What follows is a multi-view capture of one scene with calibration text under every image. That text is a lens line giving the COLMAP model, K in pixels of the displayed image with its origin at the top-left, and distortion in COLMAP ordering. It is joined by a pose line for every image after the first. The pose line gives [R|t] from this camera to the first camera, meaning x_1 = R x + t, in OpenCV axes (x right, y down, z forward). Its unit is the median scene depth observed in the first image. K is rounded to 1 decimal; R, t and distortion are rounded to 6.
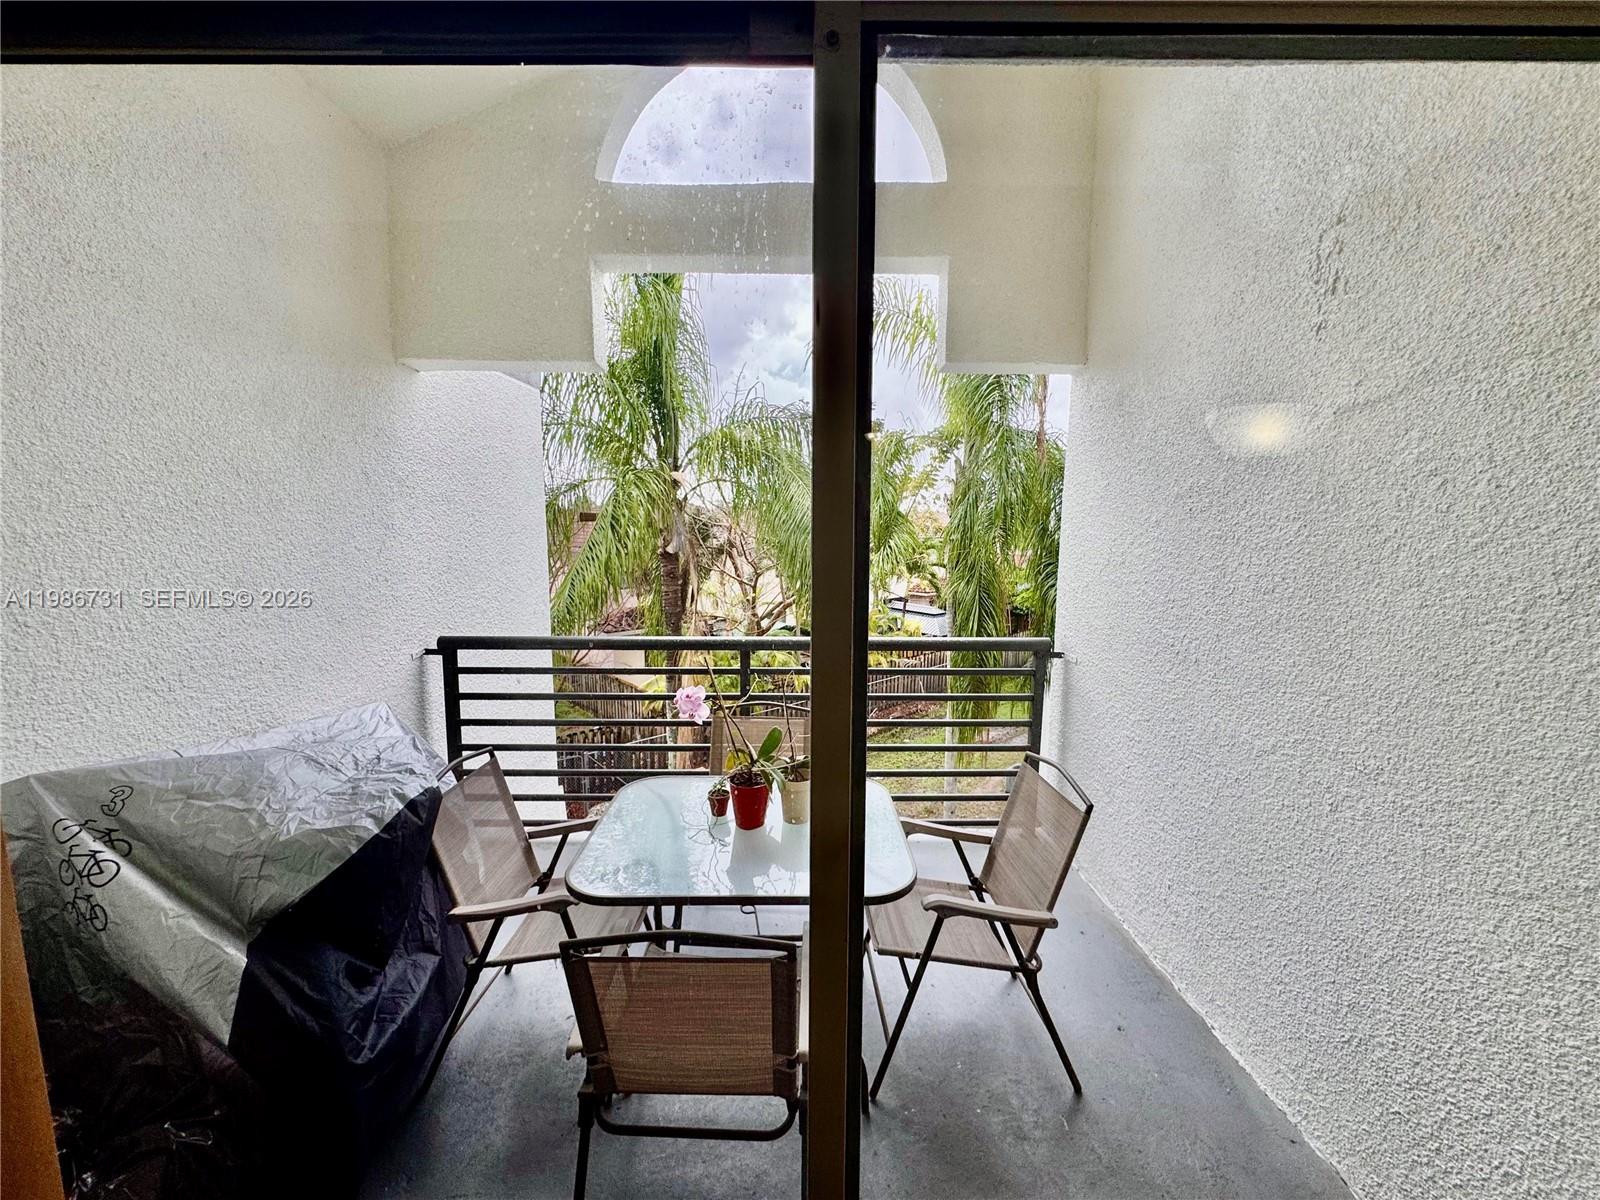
lens RADIAL K [[638.3, 0, 803.0], [0, 638.3, 602.7], [0, 0, 1]] dist [-0.003207, 0.000110]
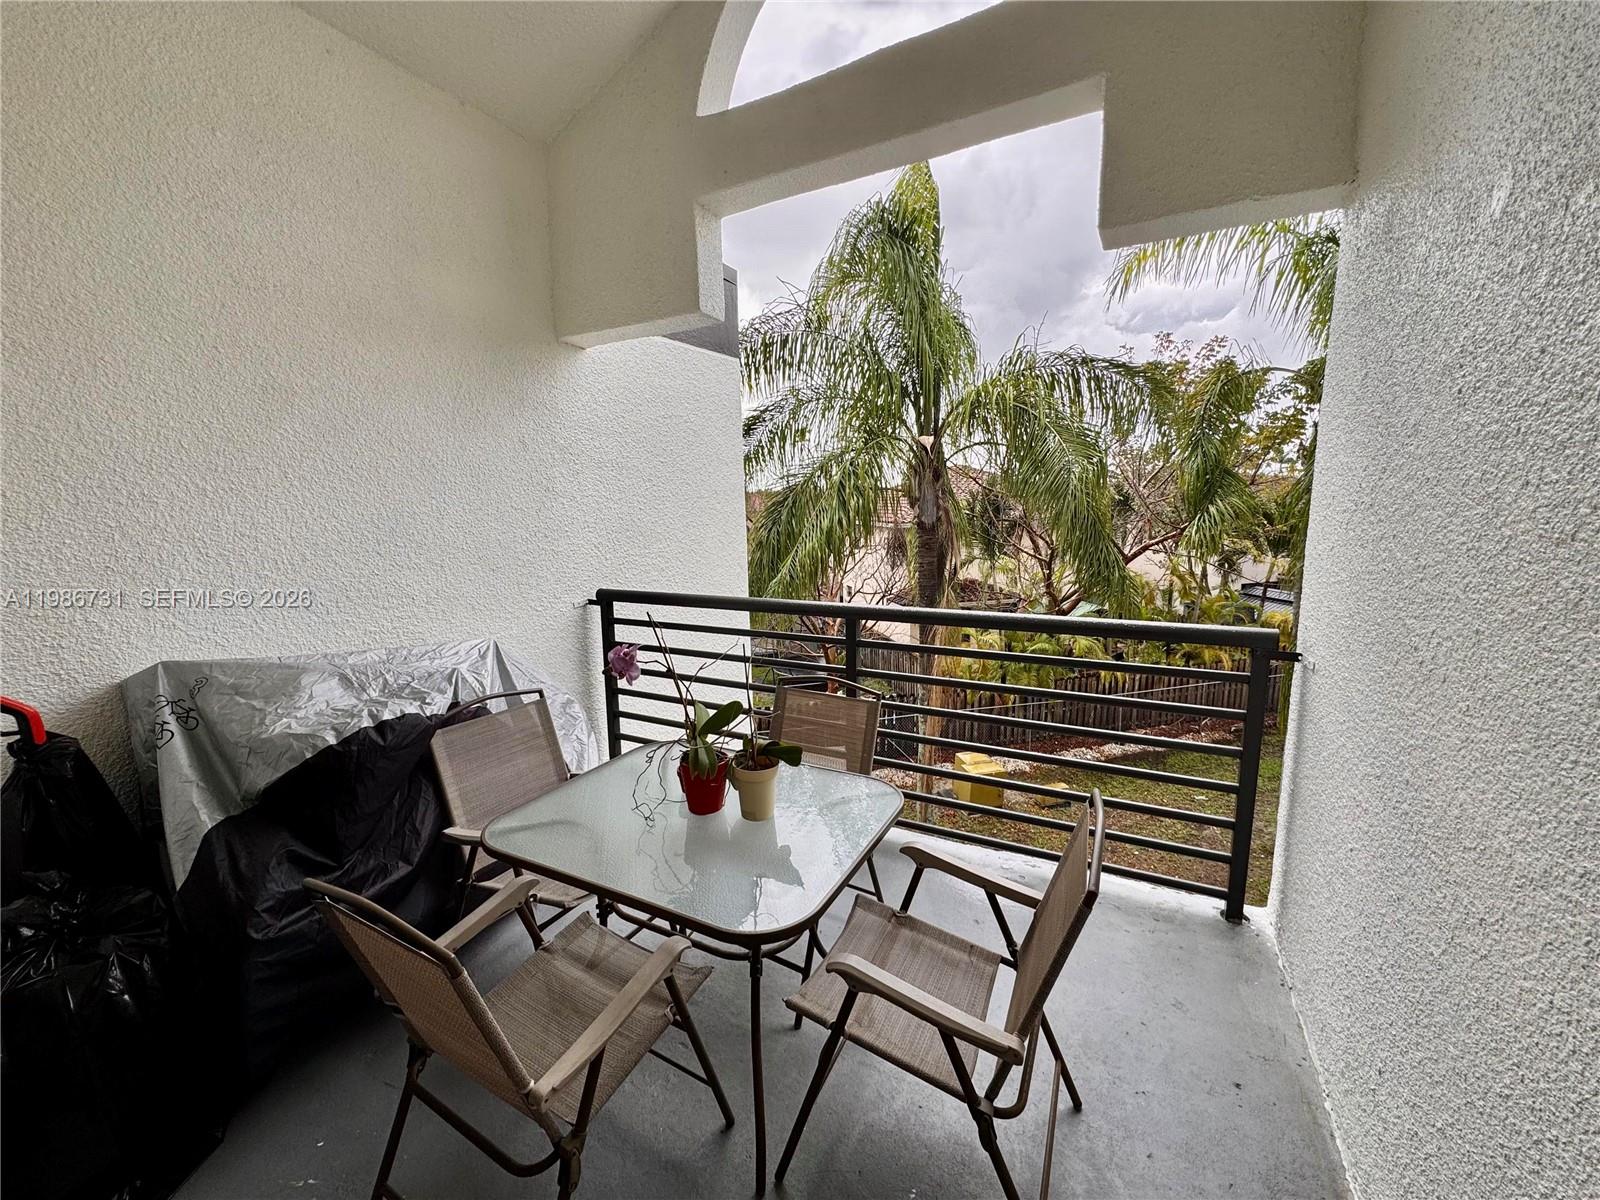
lens RADIAL K [[638.3, 0, 798.6], [0, 638.3, 601.9], [0, 0, 1]] dist [-0.003207, 0.000110]
pose [[0.876292, 0.050561, -0.479120, 0.307412], [-0.033600, 0.998470, 0.043914, 0.017164], [0.480607, -0.022383, 0.876650, 0.219774]]
